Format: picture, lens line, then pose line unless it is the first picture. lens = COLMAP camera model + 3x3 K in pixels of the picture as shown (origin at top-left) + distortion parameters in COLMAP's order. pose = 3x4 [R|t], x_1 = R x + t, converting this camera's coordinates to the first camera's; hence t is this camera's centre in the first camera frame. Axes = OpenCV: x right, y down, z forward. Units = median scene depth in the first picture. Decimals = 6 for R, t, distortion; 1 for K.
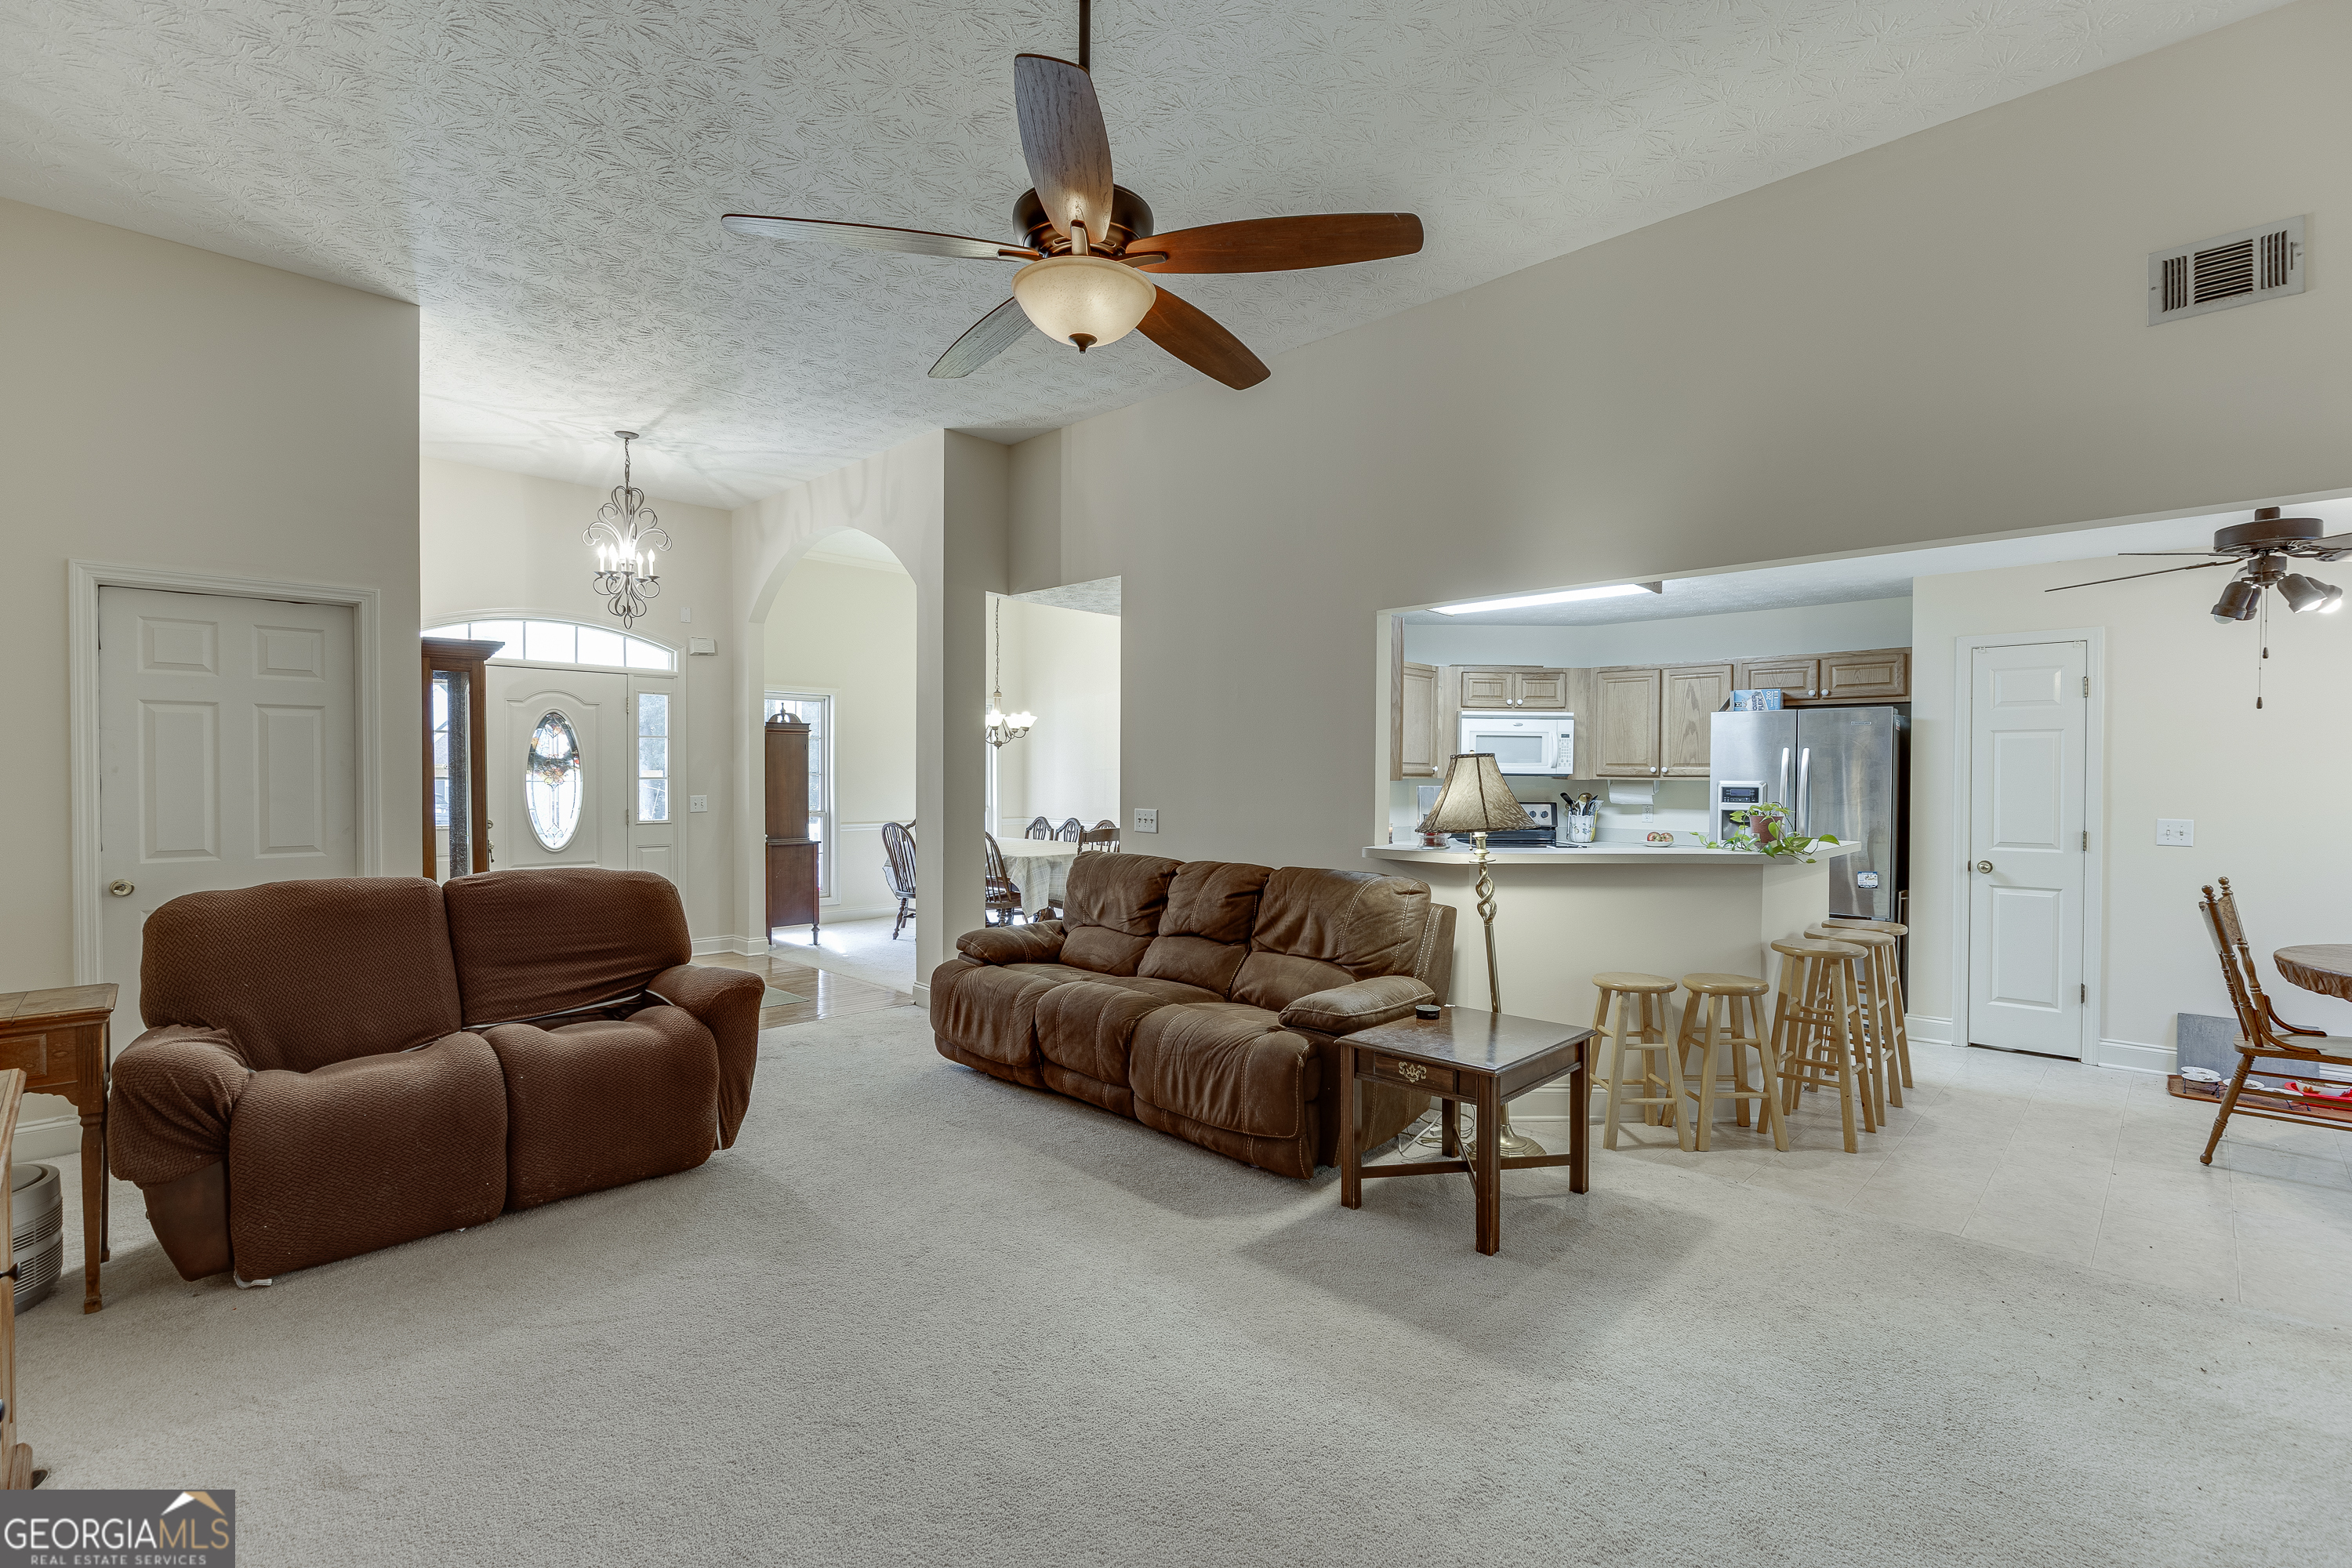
lens RADIAL K [[1066.2, 0, 1196.5], [0, 1066.2, 787.2], [0, 0, 1]] dist [-0.005823, -0.000795]
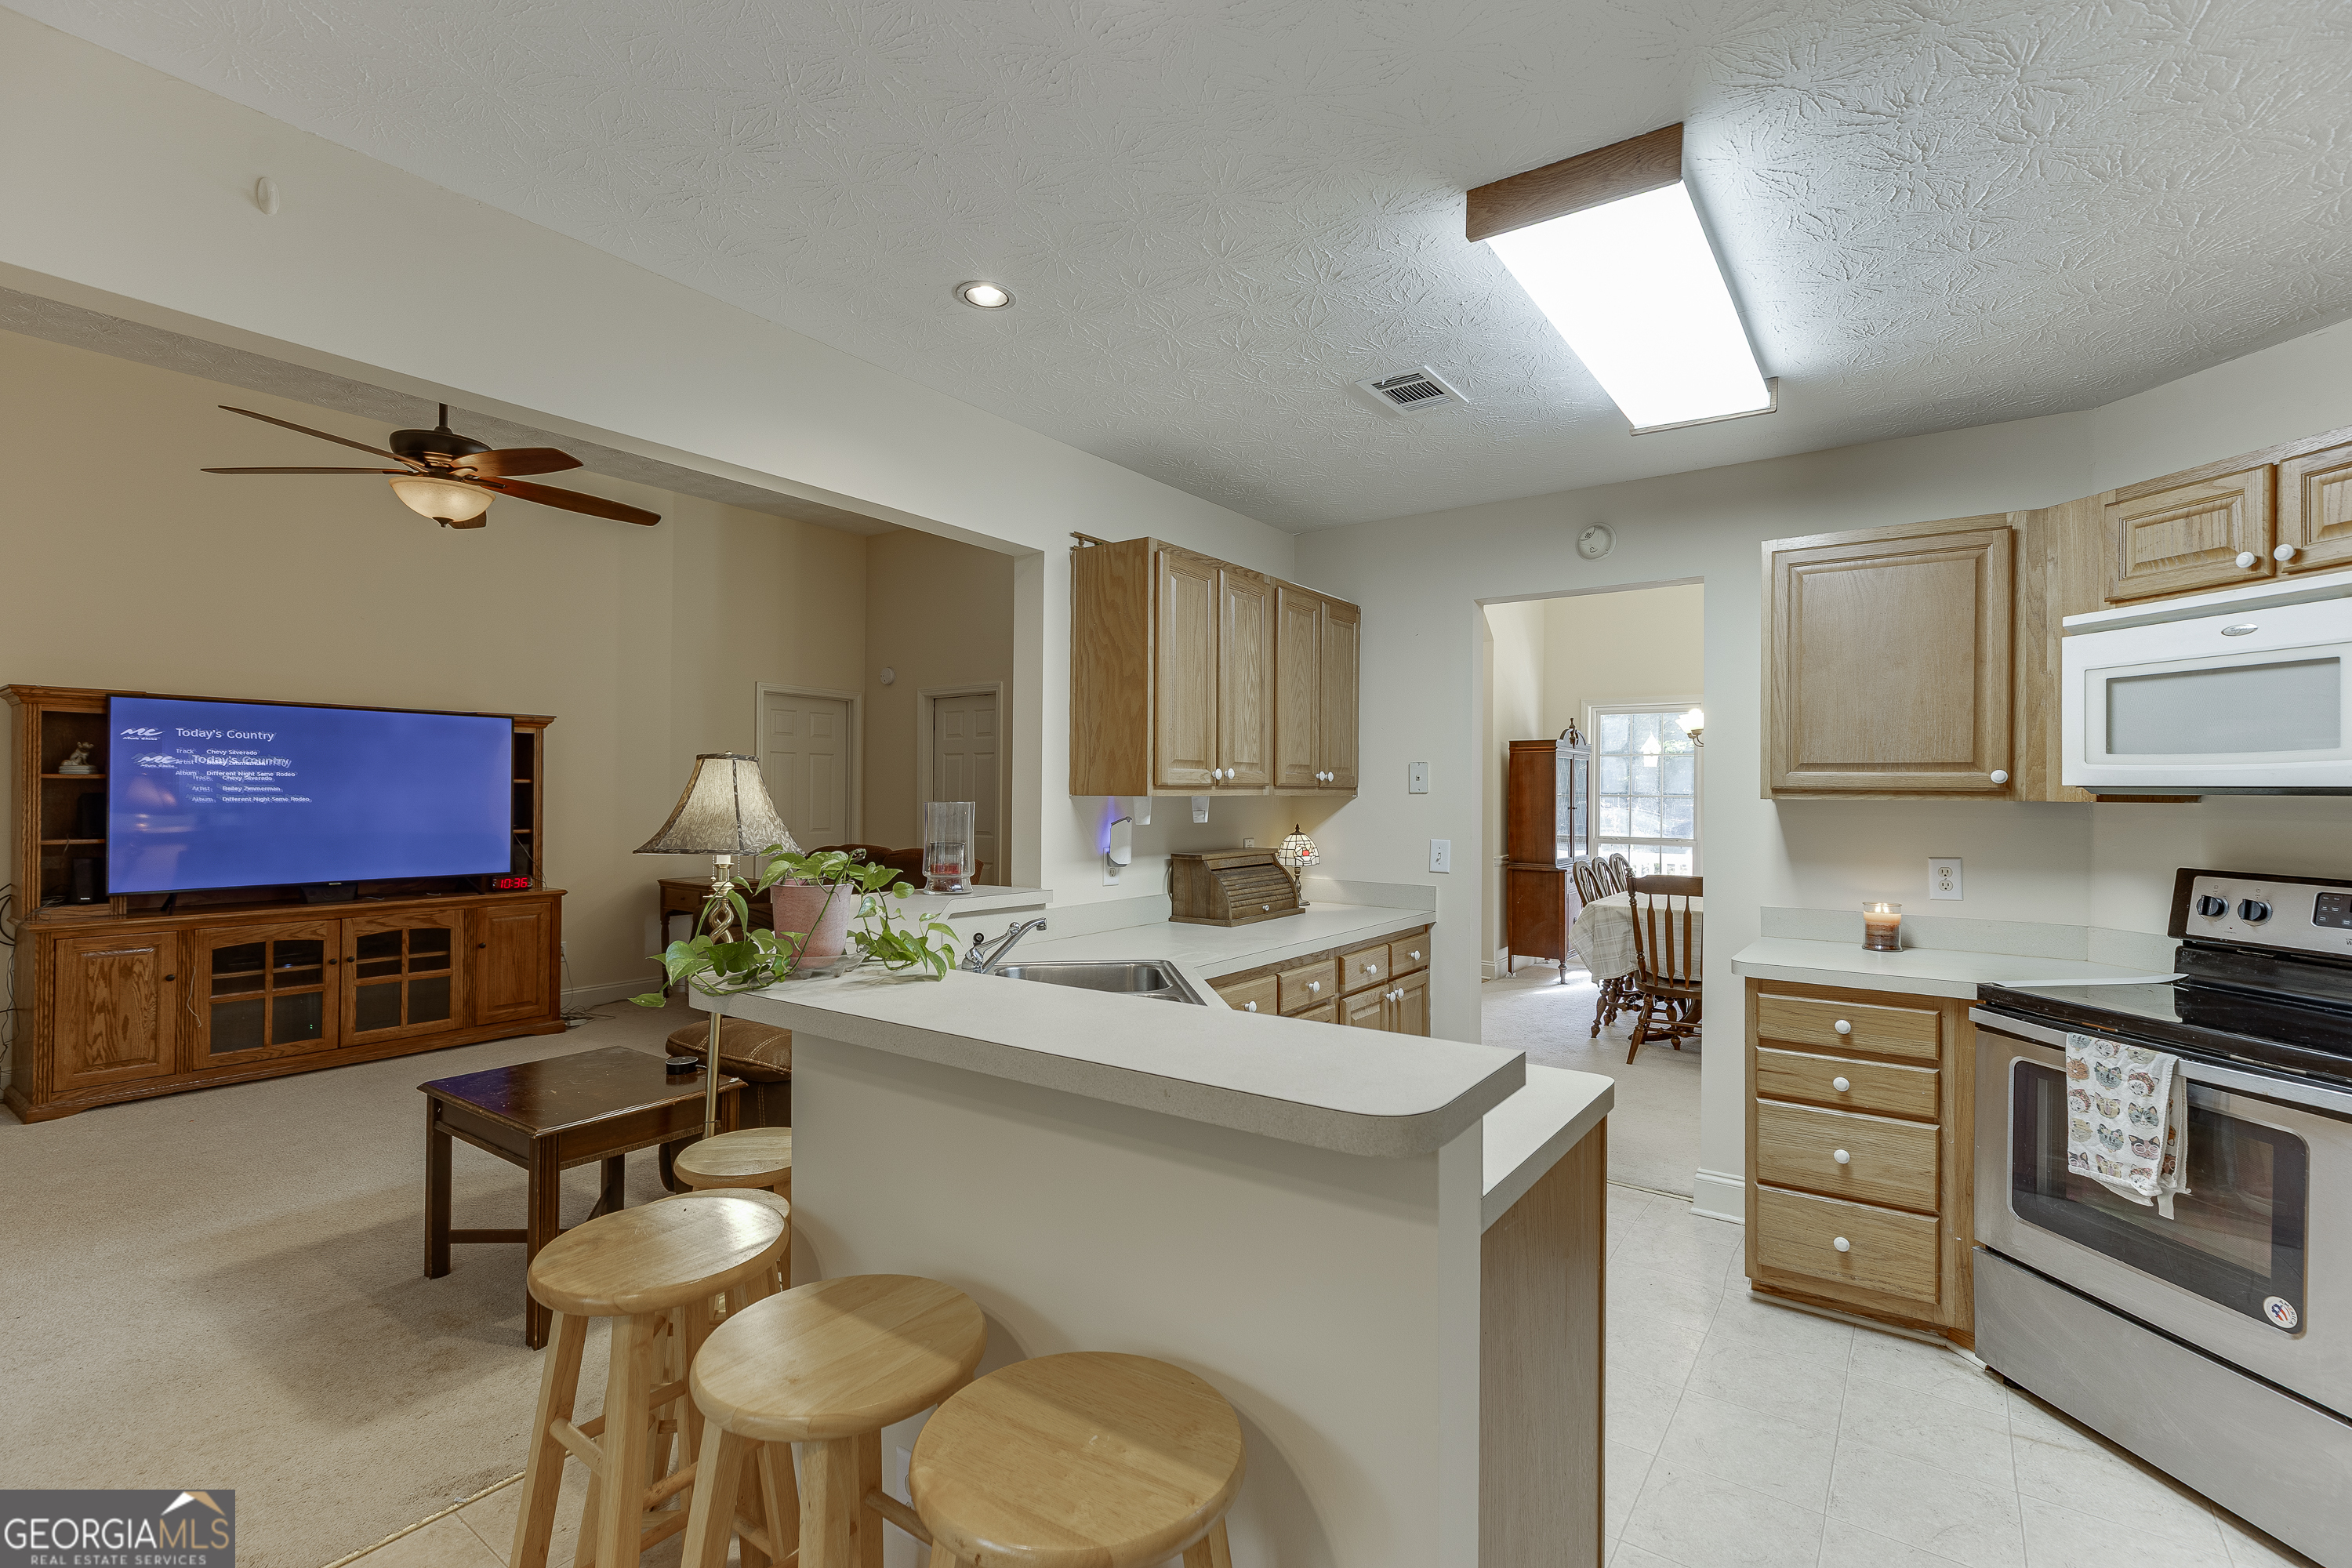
lens RADIAL K [[1048.1, 0, 1197.7], [0, 1048.1, 784.6], [0, 0, 1]] dist [0.005254, -0.002788]
pose [[0.141929, -0.010844, -0.989817, 0.666813], [-0.018651, 0.999733, -0.013627, -0.004035], [0.989701, 0.020395, 0.141689, 0.776689]]
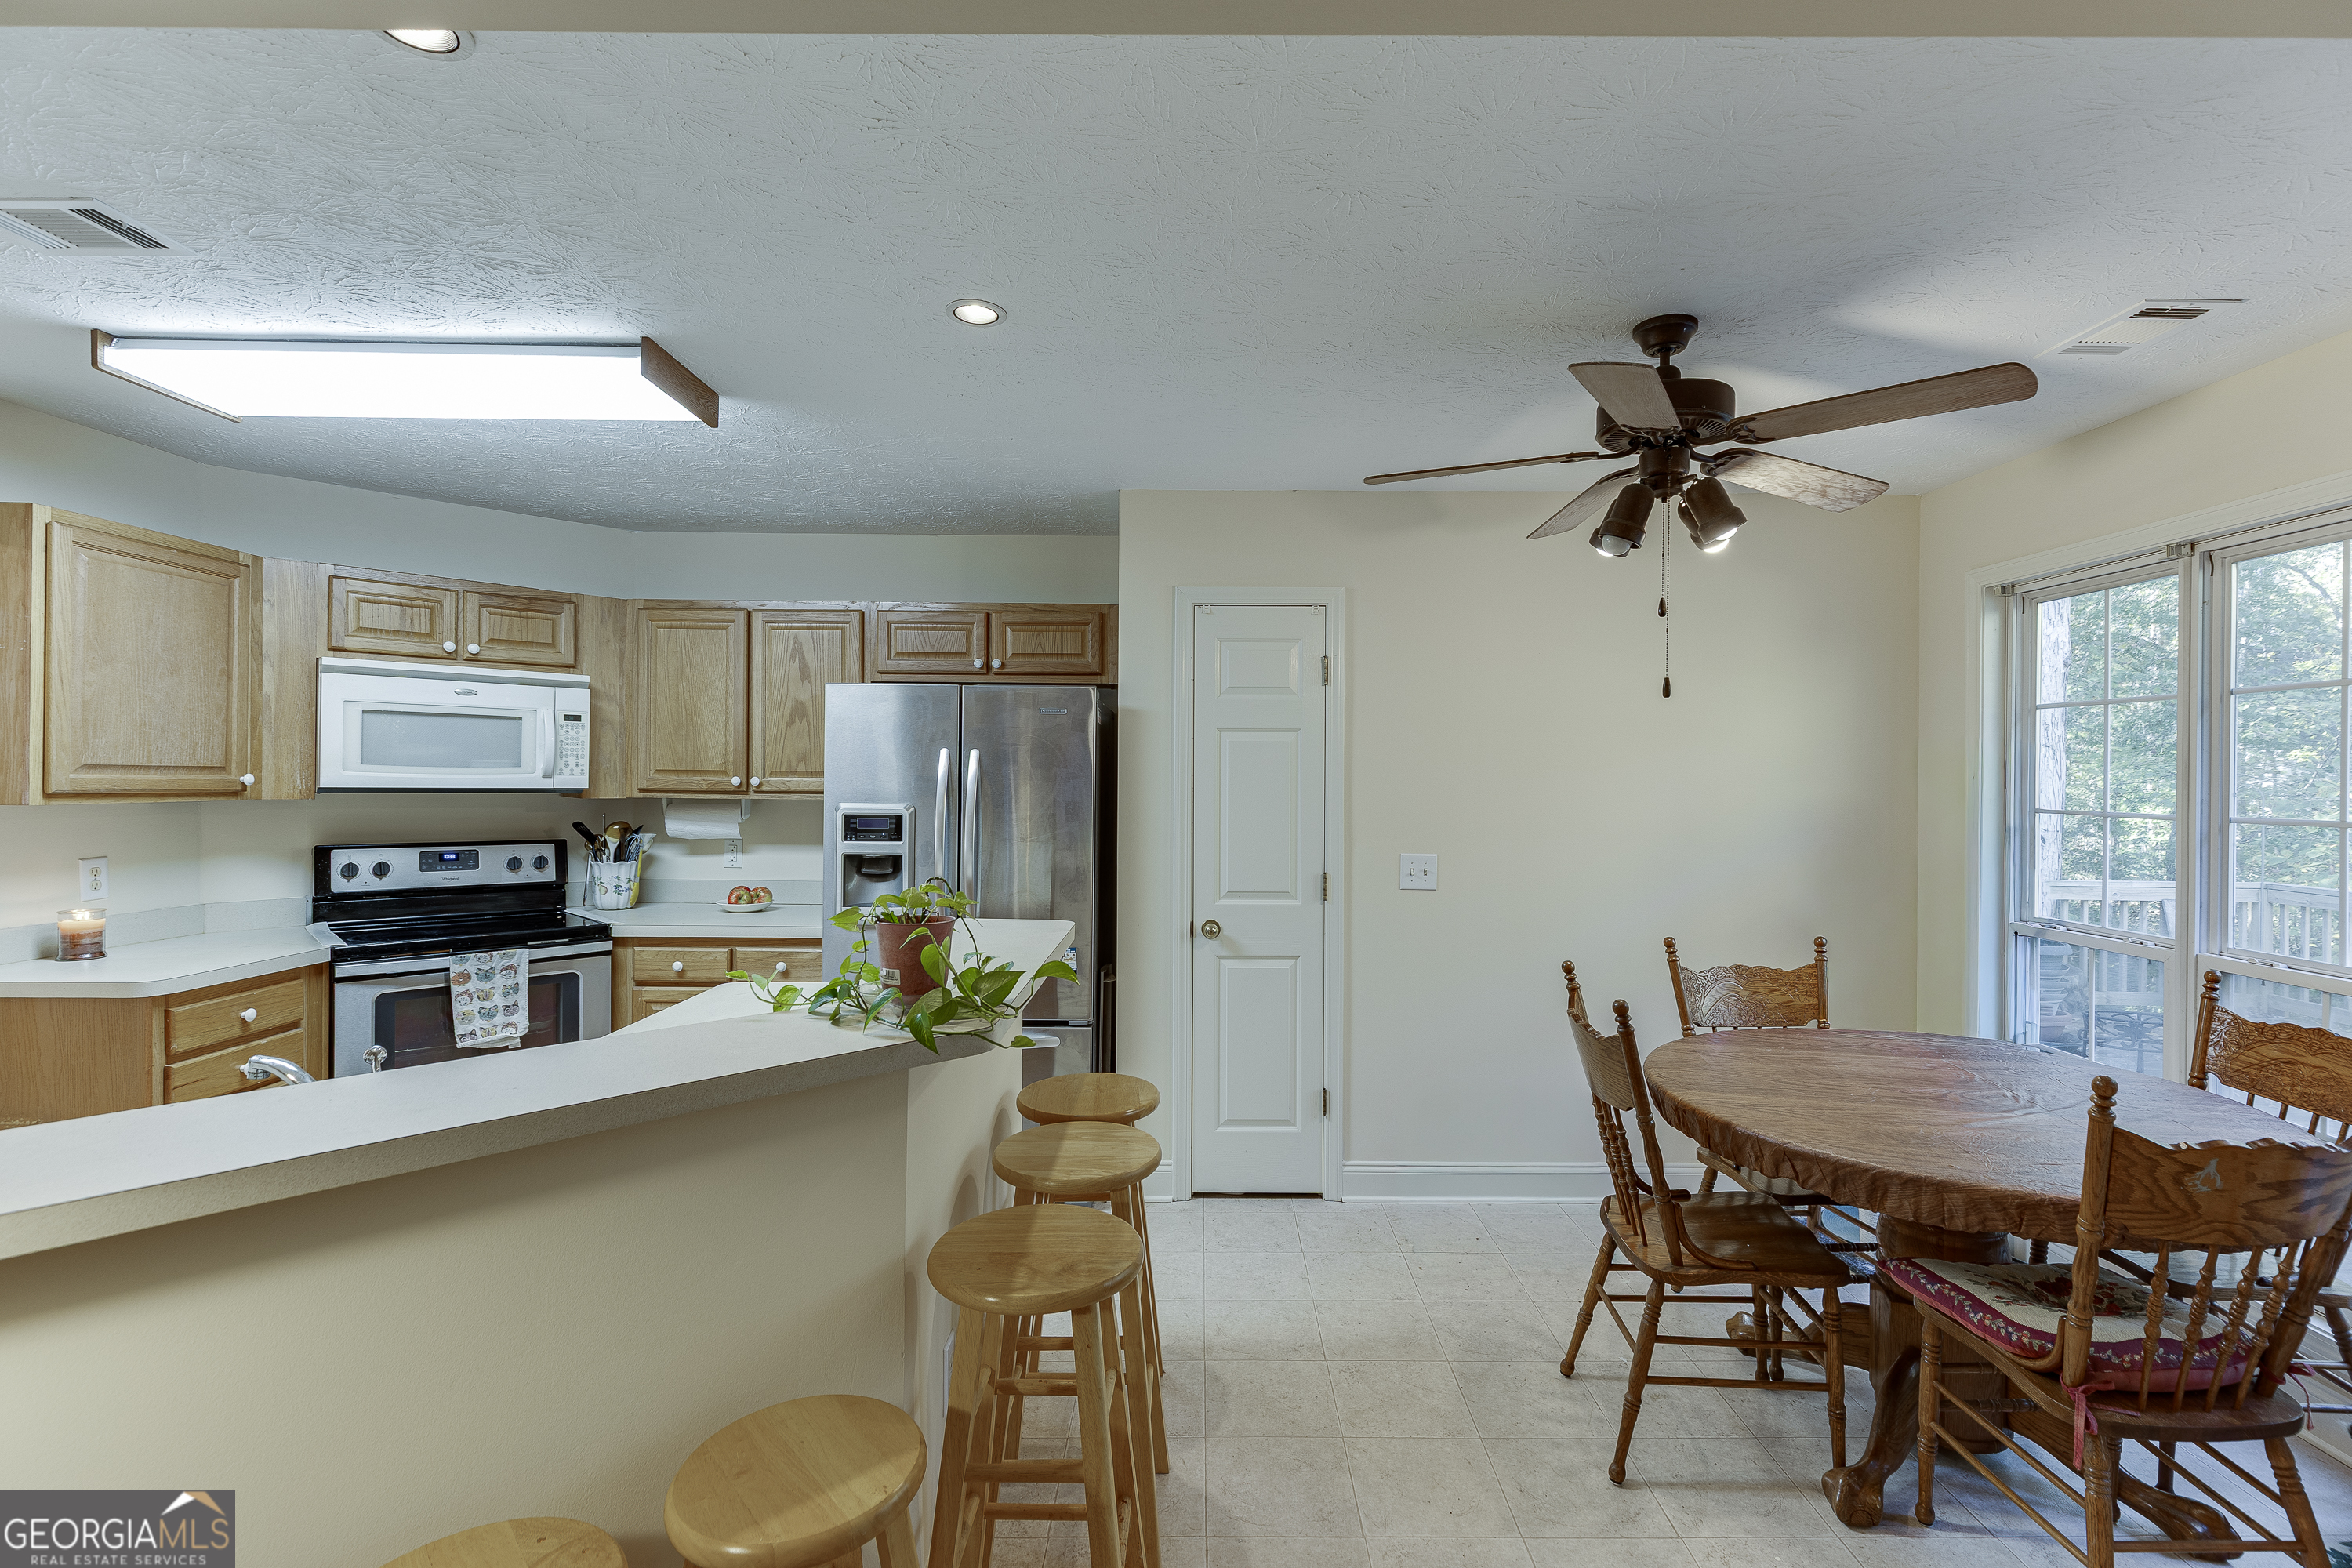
lens RADIAL K [[1048.1, 0, 1209.5], [0, 1048.1, 779.2], [0, 0, 1]] dist [0.005254, -0.002788]
pose [[0.720360, 0.000418, 0.693601, 0.248305], [0.004001, 0.999981, -0.004757, -0.015845], [-0.693589, 0.006202, 0.720344, 0.464260]]
